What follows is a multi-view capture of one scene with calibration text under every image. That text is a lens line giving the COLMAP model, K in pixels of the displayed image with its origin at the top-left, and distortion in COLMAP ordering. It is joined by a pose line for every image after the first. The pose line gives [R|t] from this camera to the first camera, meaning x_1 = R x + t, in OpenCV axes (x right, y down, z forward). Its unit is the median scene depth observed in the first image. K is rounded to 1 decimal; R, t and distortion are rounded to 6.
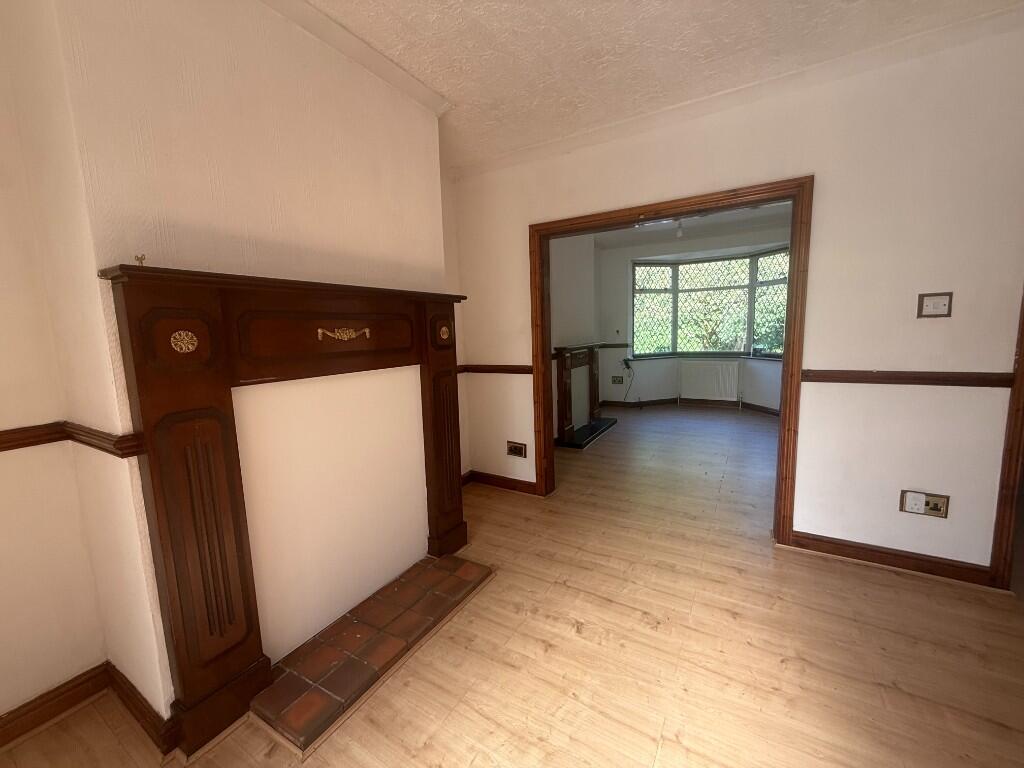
lens RADIAL K [[411.2, 0, 513.3], [0, 411.2, 382.9], [0, 0, 1]] dist [-0.001109, -0.000235]
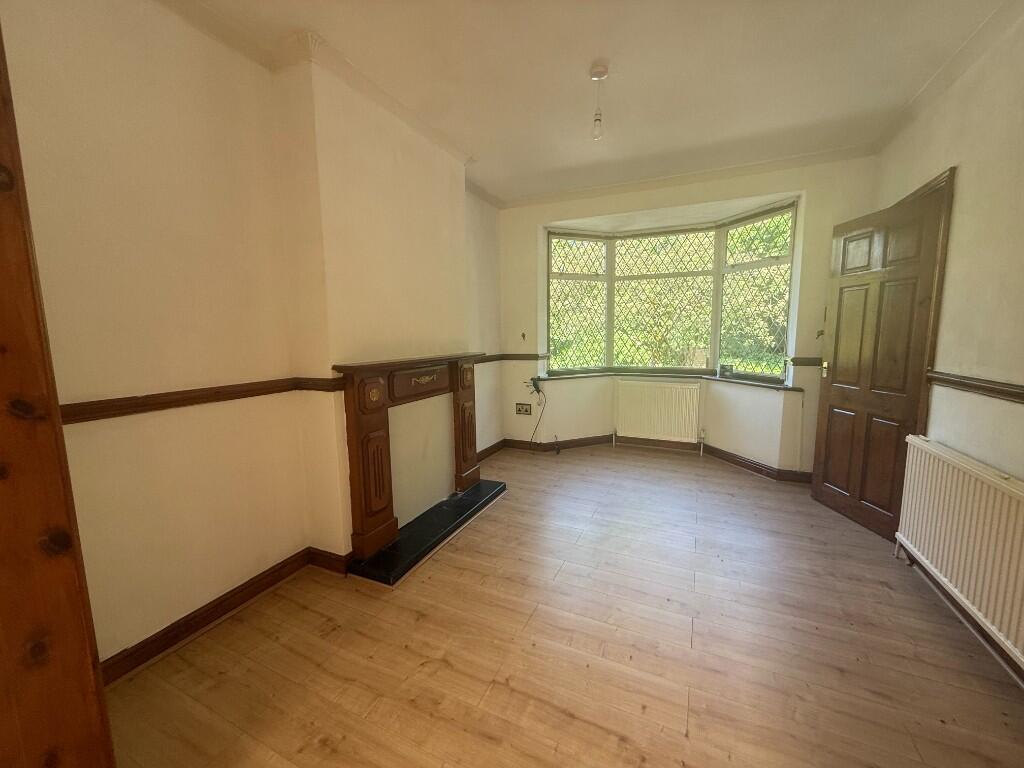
lens RADIAL K [[411.2, 0, 514.4], [0, 411.2, 381.3], [0, 0, 1]] dist [-0.001109, -0.000235]
pose [[0.994358, 0.010330, 0.105575, 0.171897], [-0.009008, 0.999875, -0.012991, -0.043498], [-0.105696, 0.011967, 0.994326, 0.353443]]
